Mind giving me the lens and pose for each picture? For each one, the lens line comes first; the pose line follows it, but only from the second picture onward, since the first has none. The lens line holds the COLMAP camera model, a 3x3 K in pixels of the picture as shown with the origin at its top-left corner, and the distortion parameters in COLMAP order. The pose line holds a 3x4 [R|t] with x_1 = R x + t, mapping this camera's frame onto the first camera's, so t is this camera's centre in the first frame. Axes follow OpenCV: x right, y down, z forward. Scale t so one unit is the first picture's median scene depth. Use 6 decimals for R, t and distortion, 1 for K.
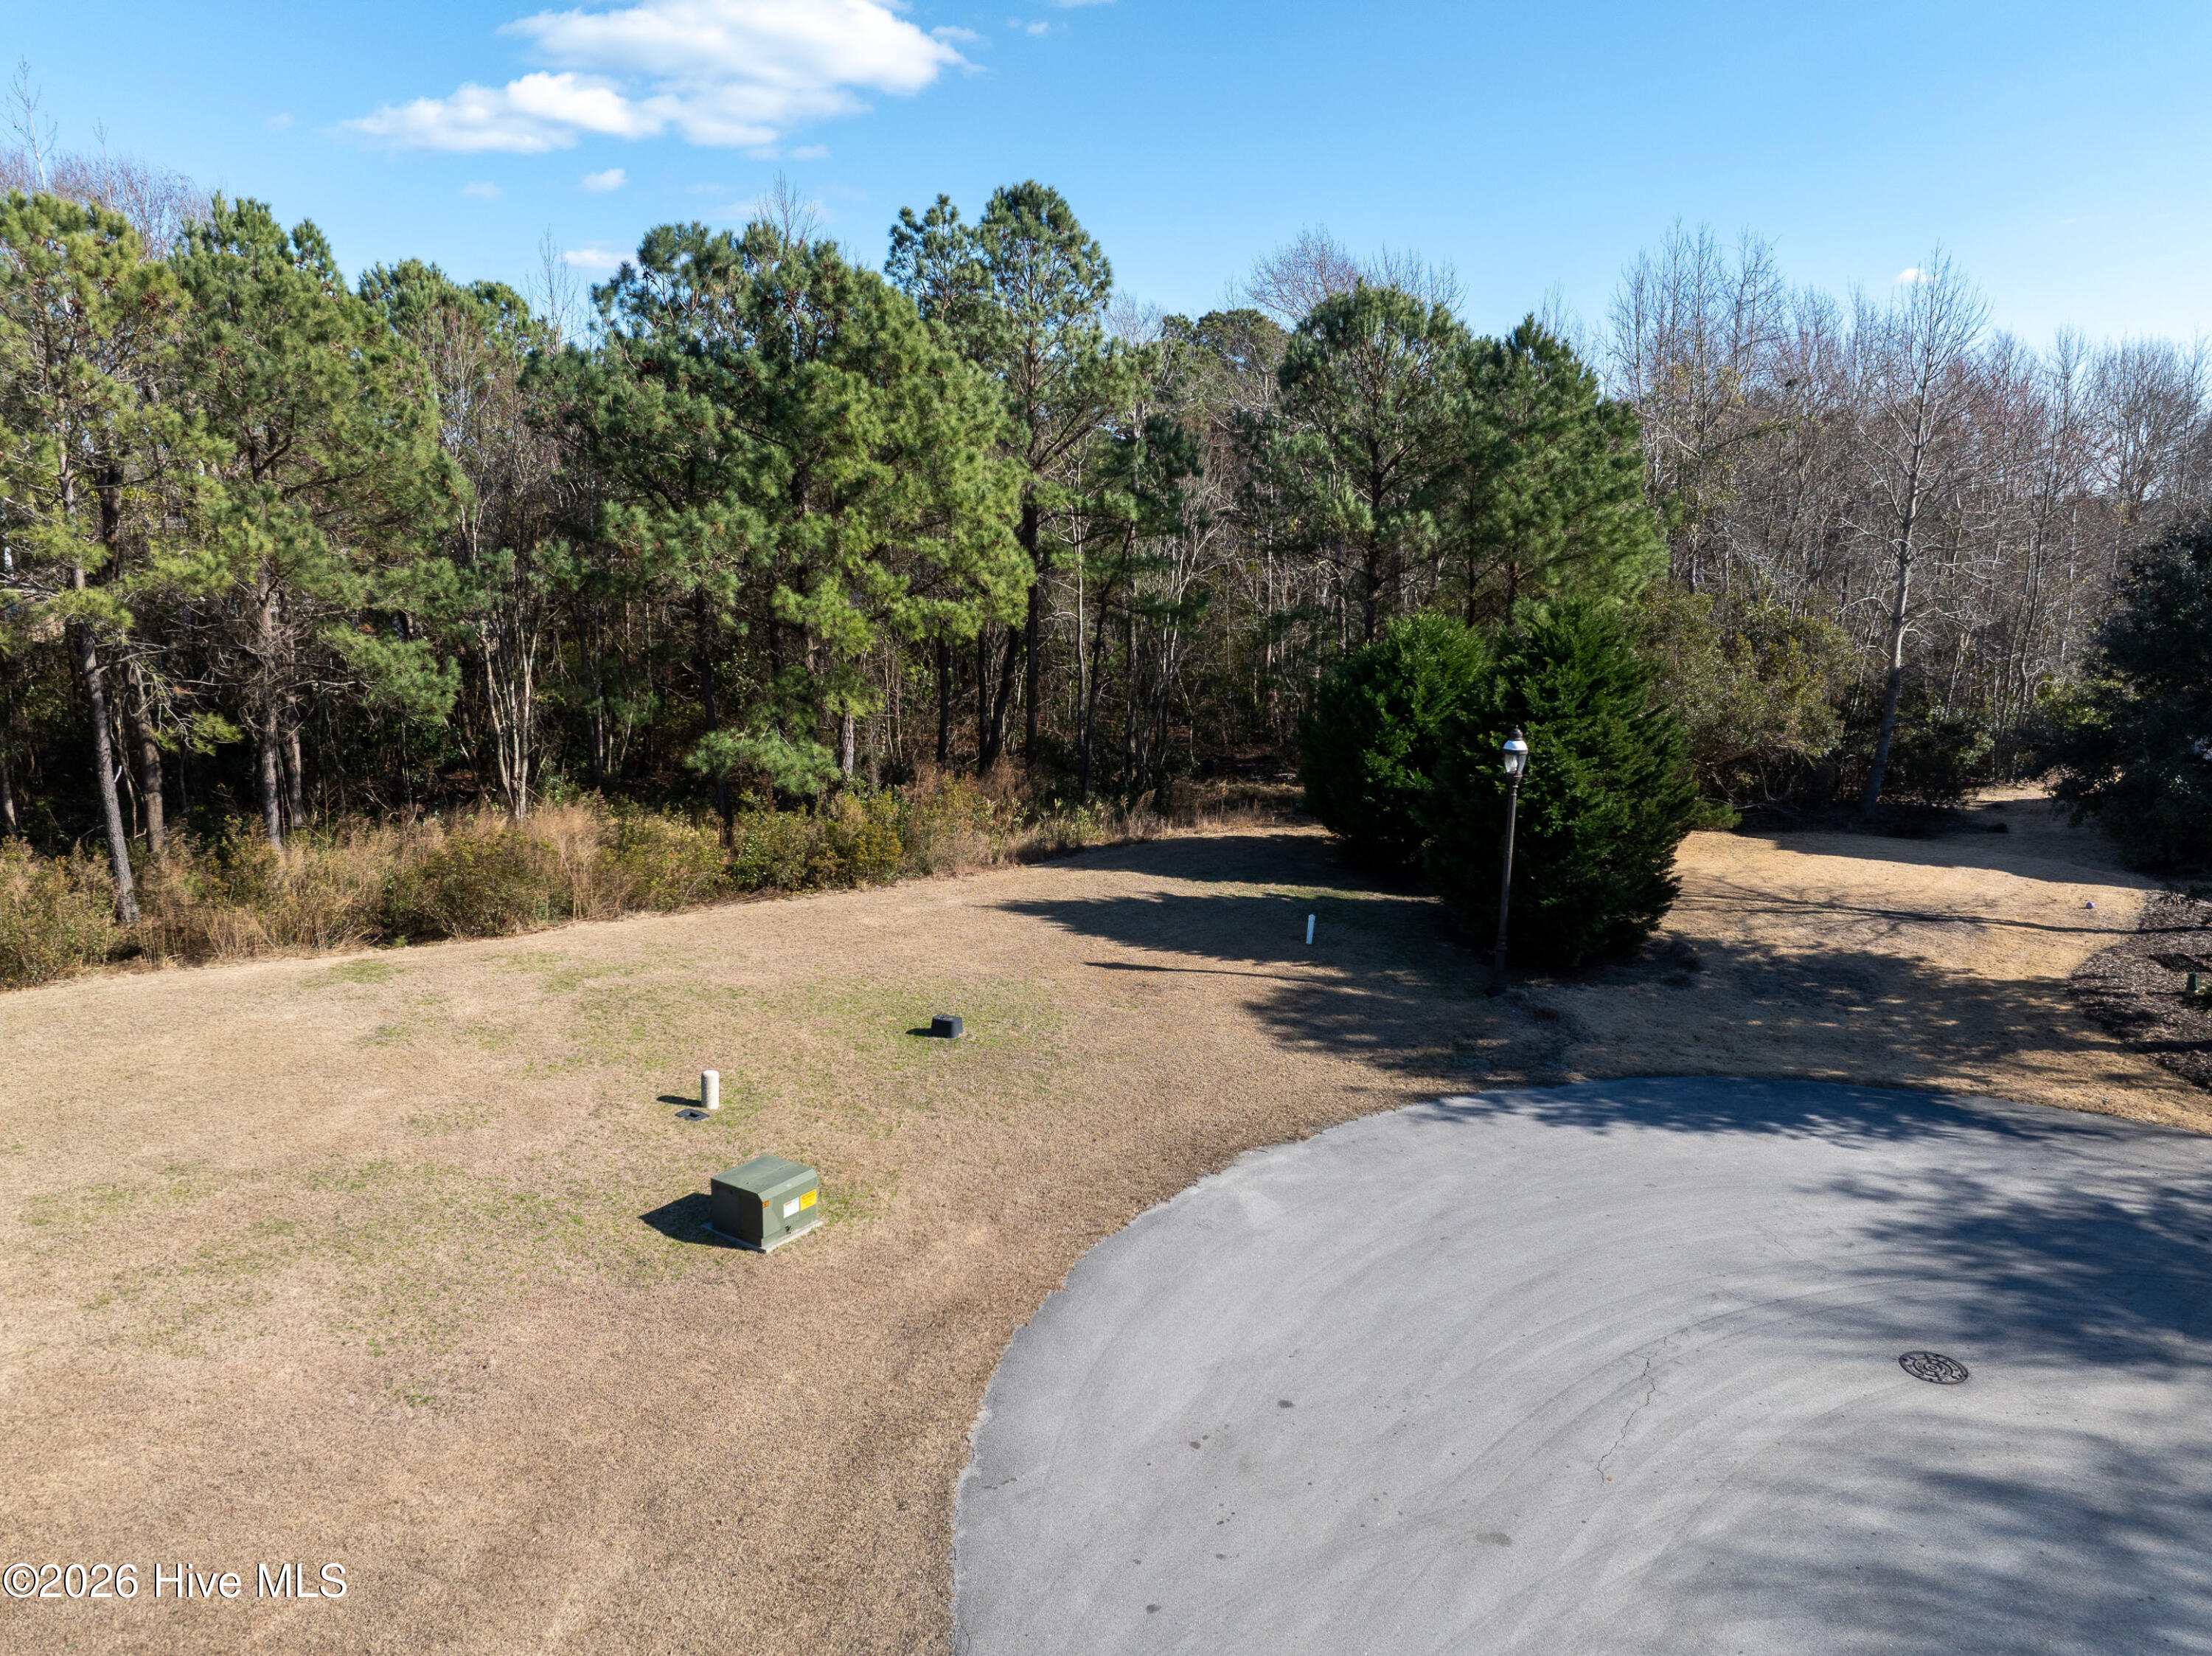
lens RADIAL K [[1554.1, 0, 1114.2], [0, 1554.1, 832.2], [0, 0, 1]] dist [-0.043304, 0.009610]
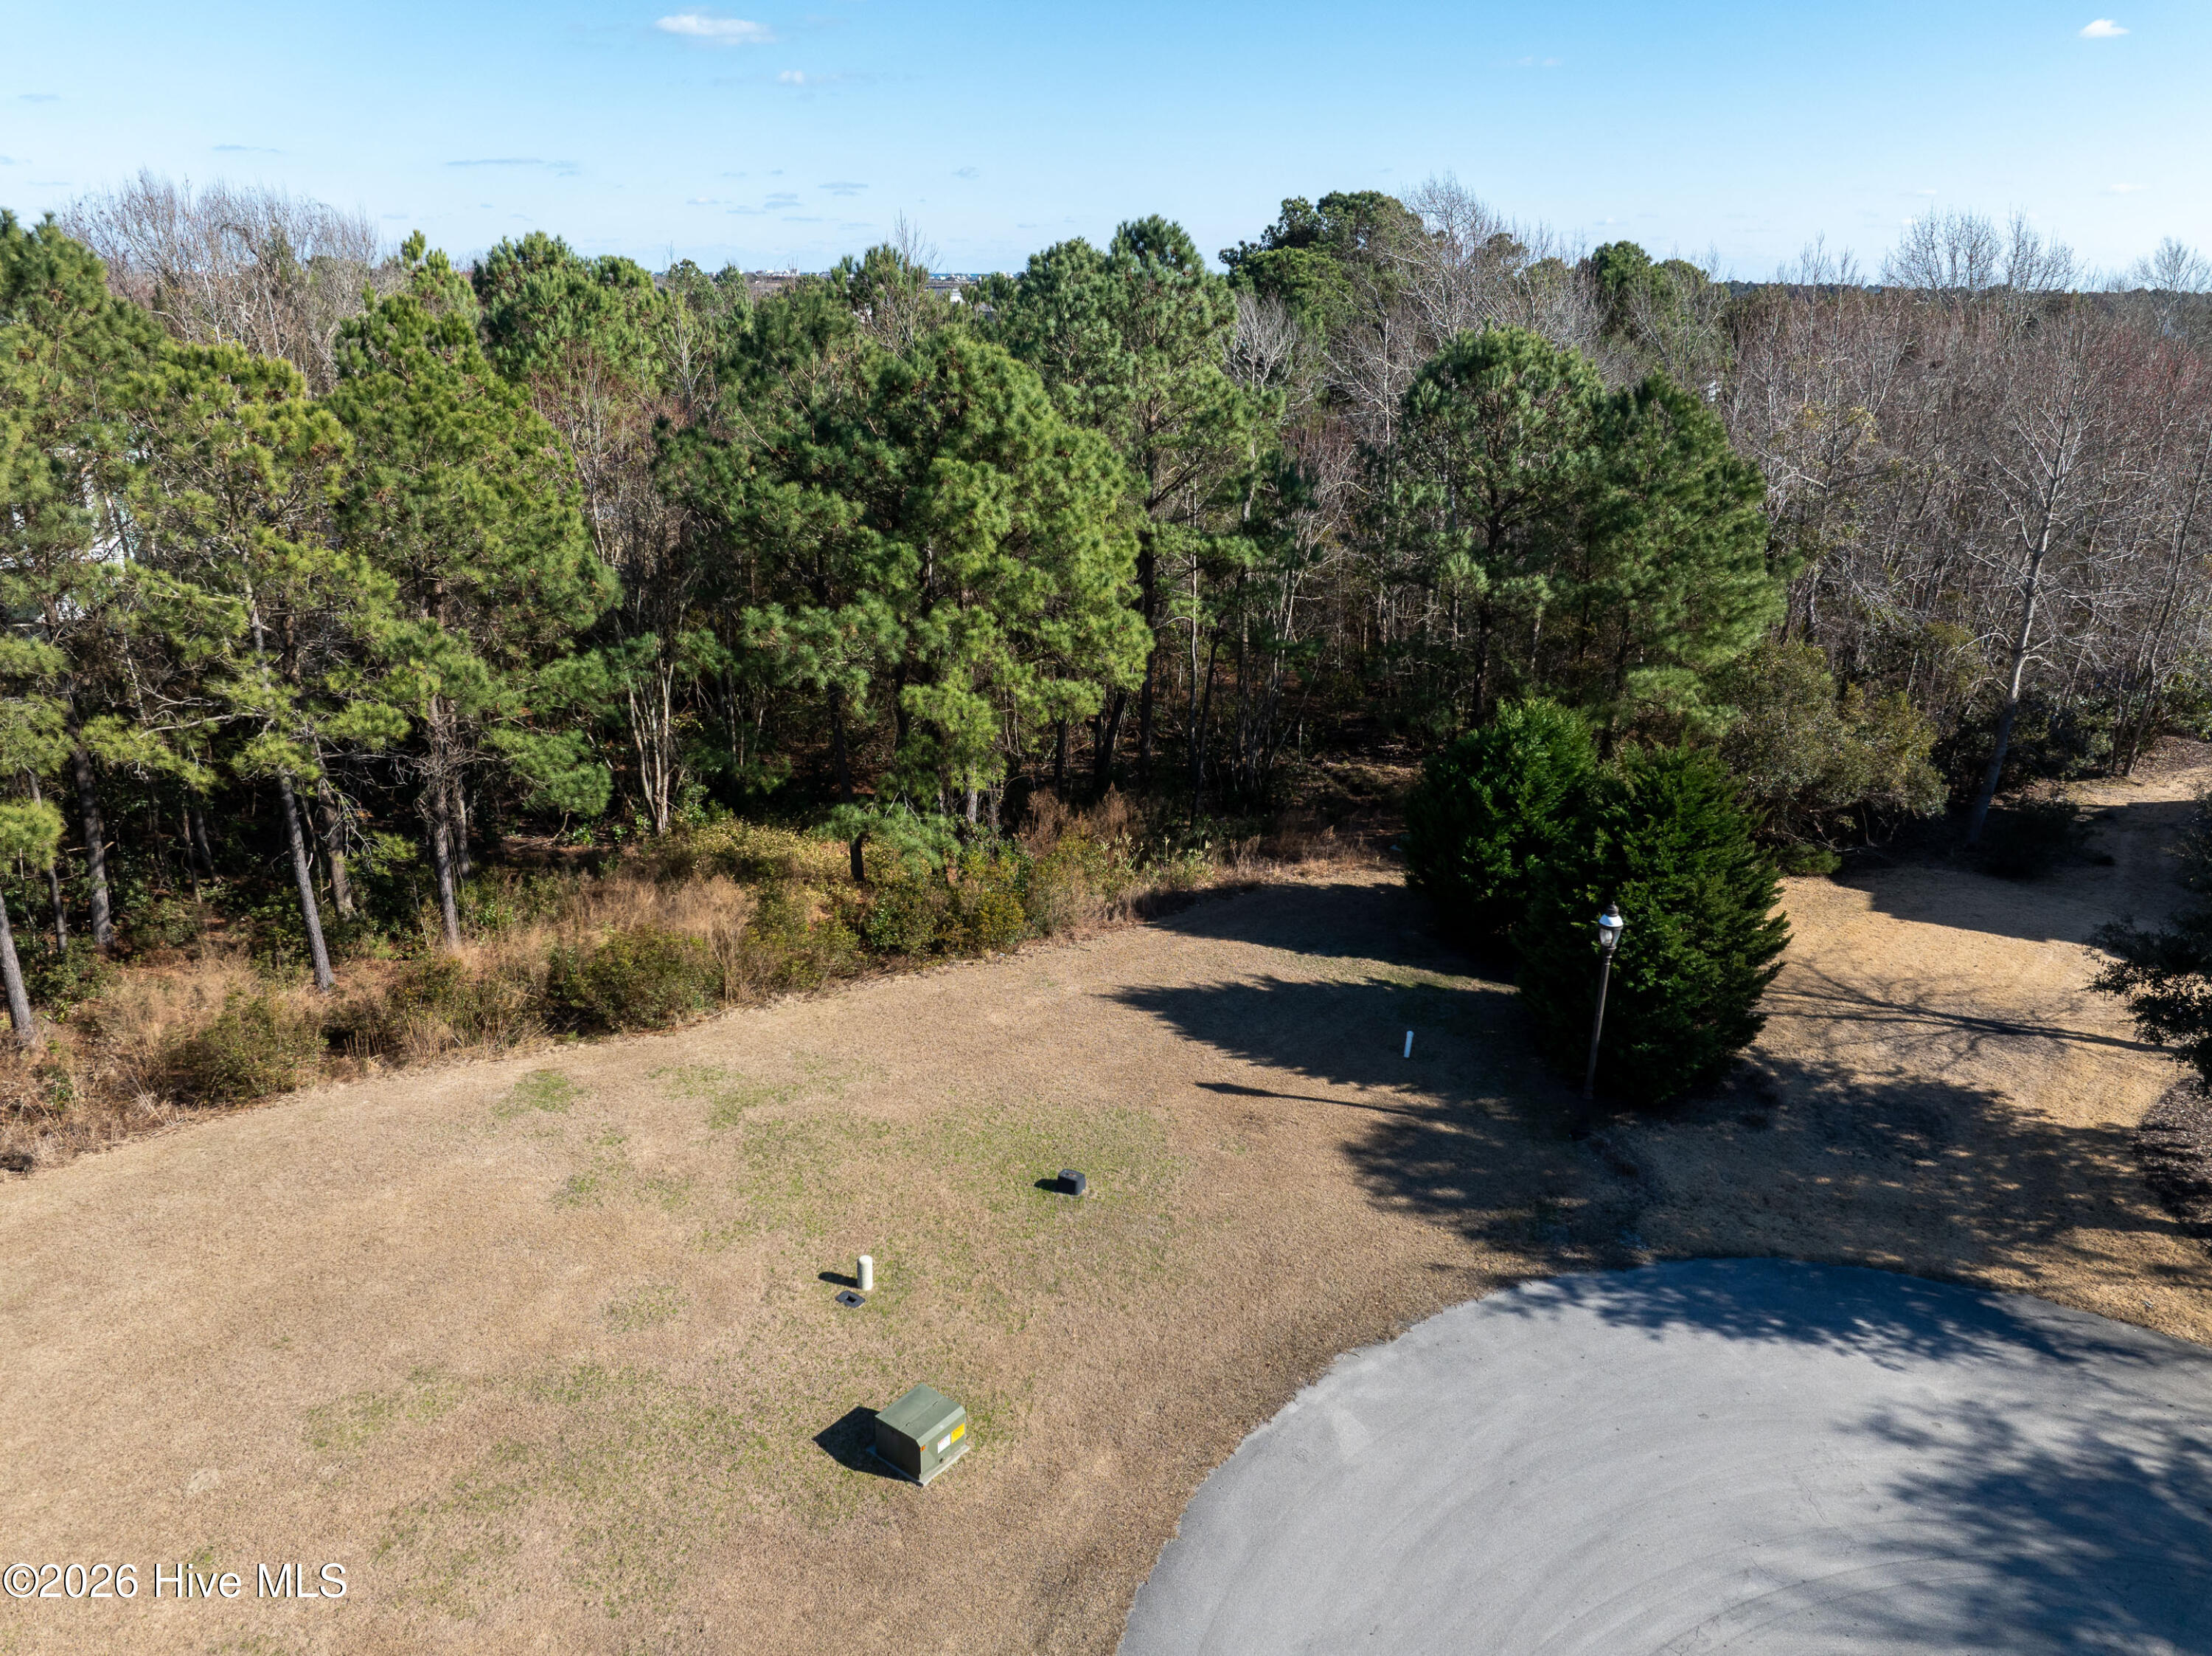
lens RADIAL K [[1554.1, 0, 1114.2], [0, 1554.1, 832.2], [0, 0, 1]] dist [-0.043304, 0.009610]
pose [[0.997747, 0.023019, -0.063022, -0.011686], [-0.014569, 0.991224, 0.131387, -0.227897], [0.065493, -0.130173, 0.989326, -0.048821]]
